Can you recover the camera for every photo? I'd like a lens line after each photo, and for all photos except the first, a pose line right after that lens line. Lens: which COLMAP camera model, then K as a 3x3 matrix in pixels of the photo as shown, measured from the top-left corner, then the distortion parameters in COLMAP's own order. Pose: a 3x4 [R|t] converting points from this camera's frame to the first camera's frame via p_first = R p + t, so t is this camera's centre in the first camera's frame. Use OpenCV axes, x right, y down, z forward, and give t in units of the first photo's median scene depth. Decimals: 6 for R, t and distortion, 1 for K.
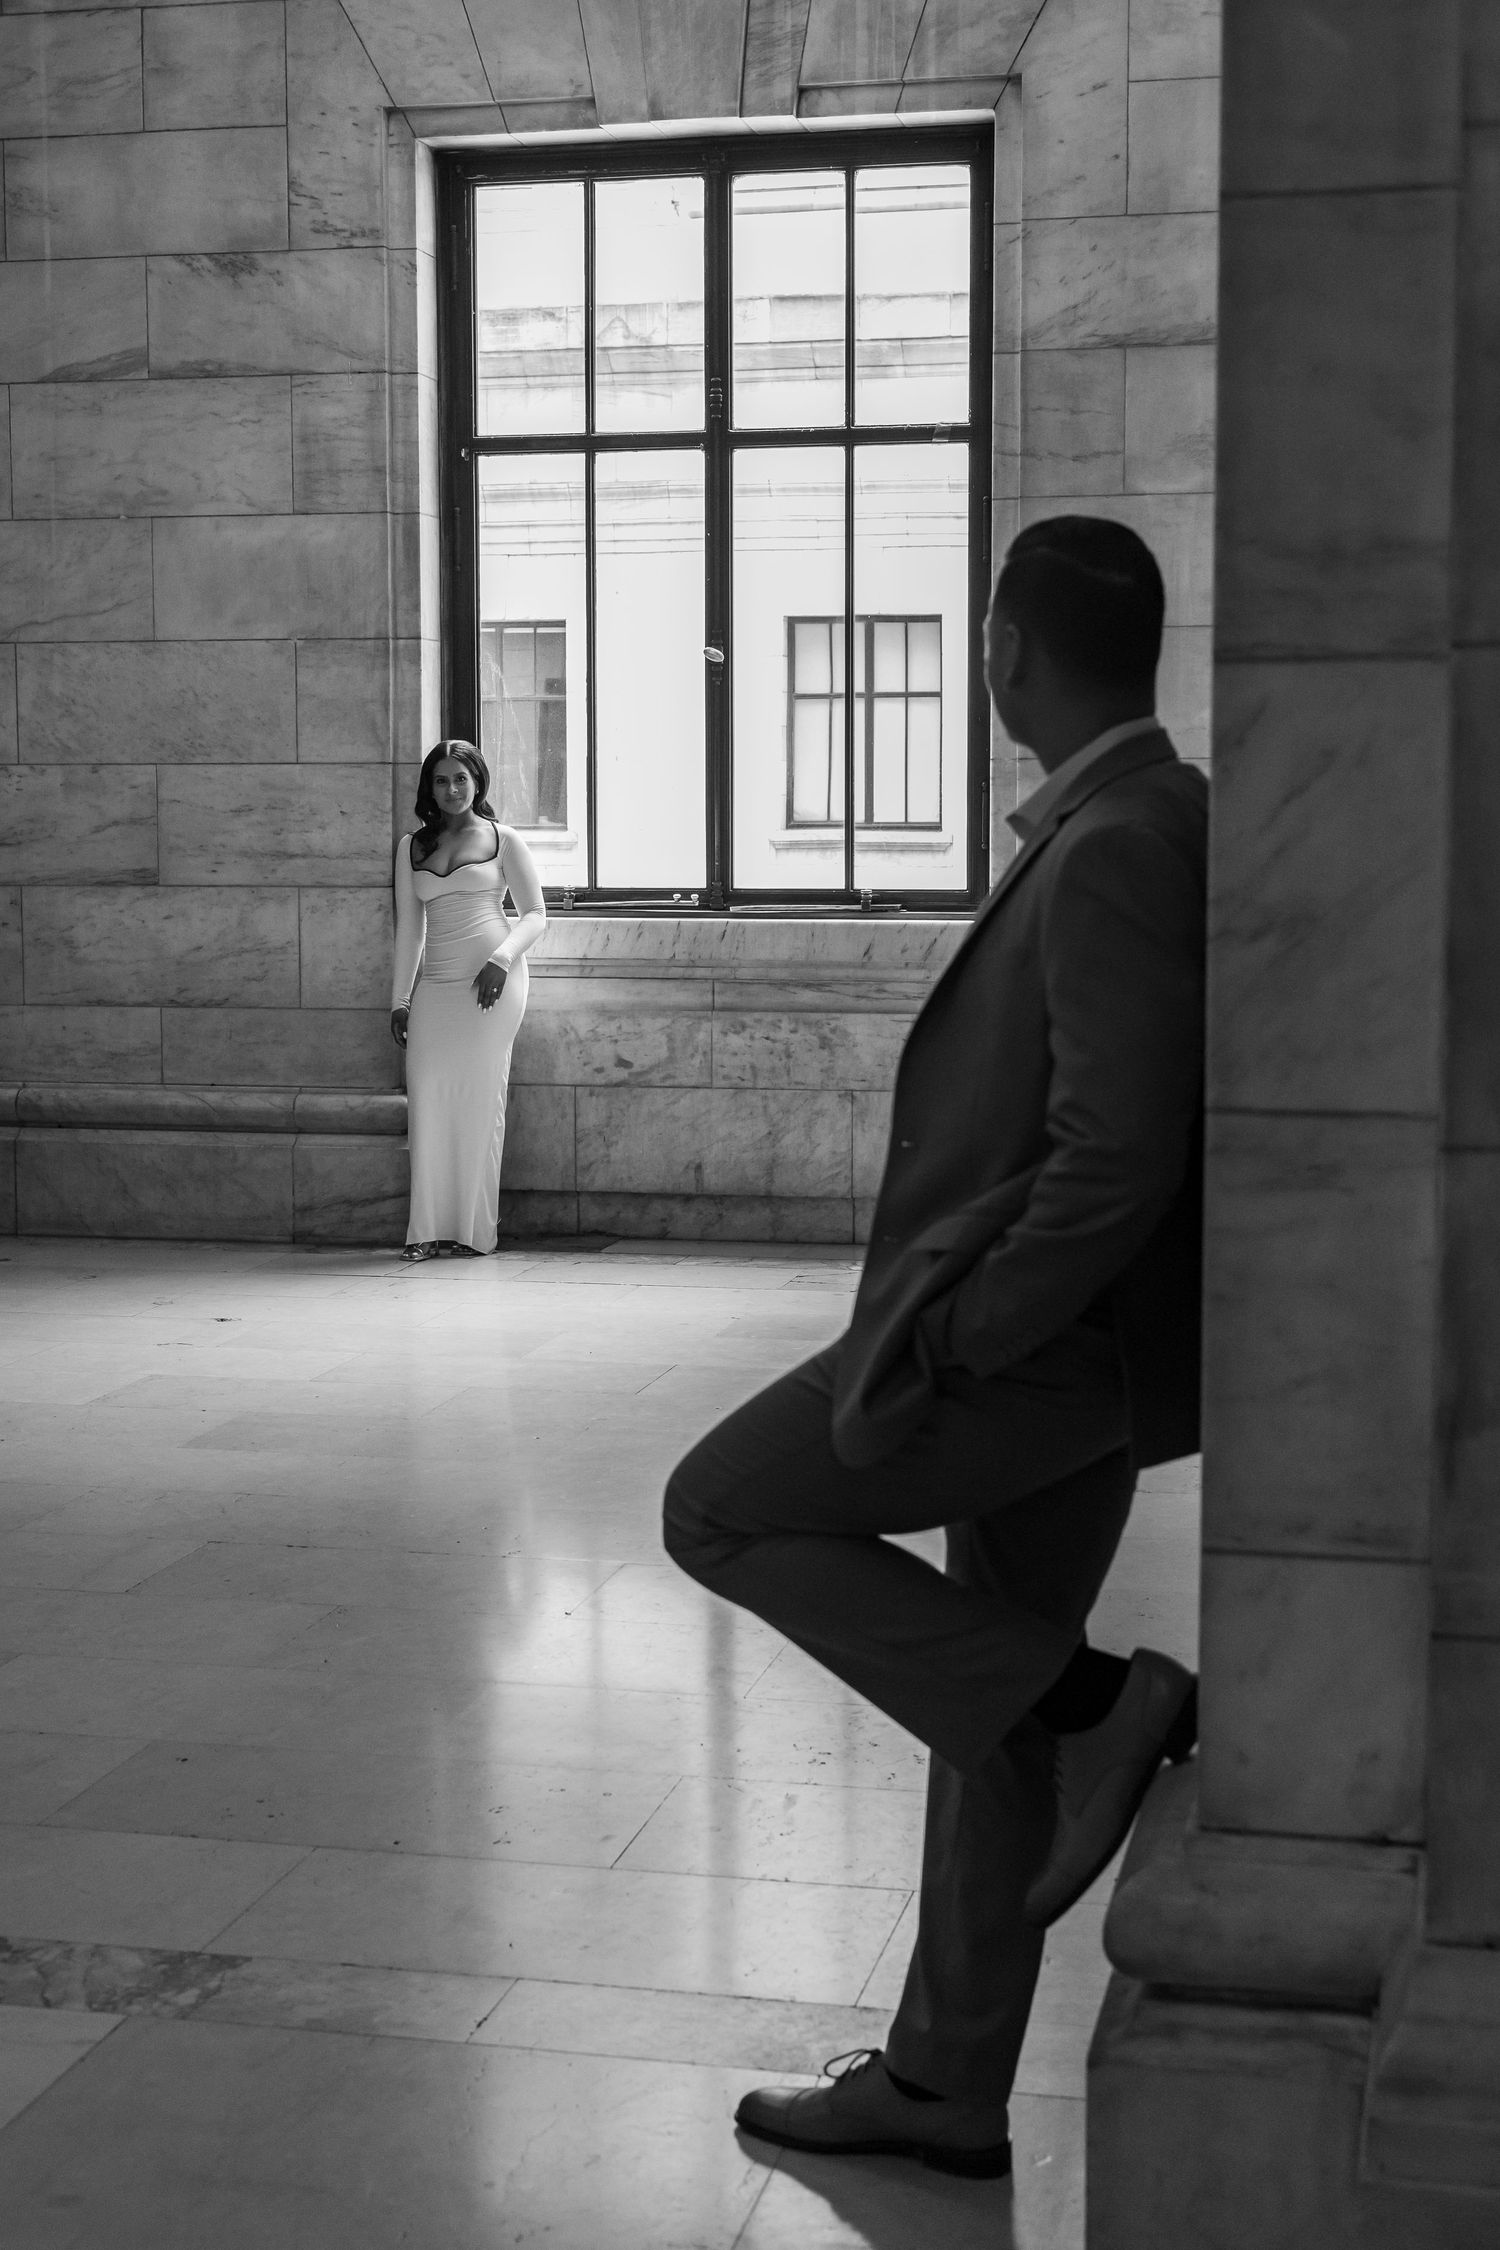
lens RADIAL K [[3357.7, 0, 749.2], [0, 3357.7, 1122.6], [0, 0, 1]] dist [0.016915, 0.000000]
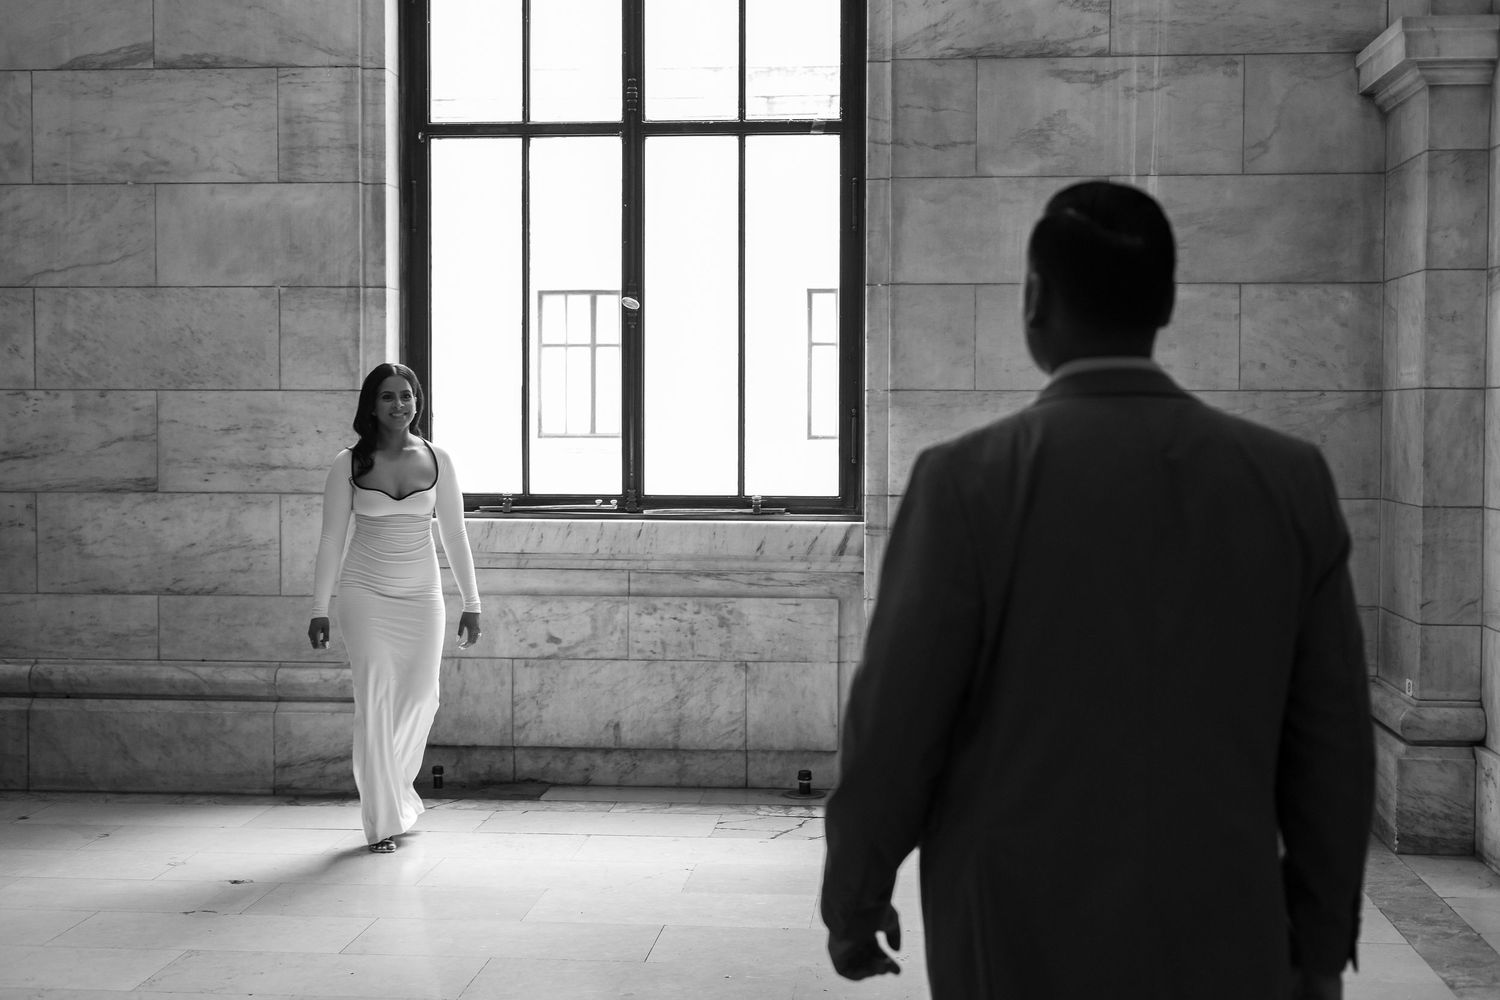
lens RADIAL K [[2238.5, 0, 750.2], [0, 2238.5, 501.7], [0, 0, 1]] dist [0.016915, 0.000000]
pose [[0.991155, -0.000139, 0.132708, -0.074519], [0.008097, 0.998200, -0.059424, -0.018846], [-0.132461, 0.059973, 0.989372, 0.194207]]
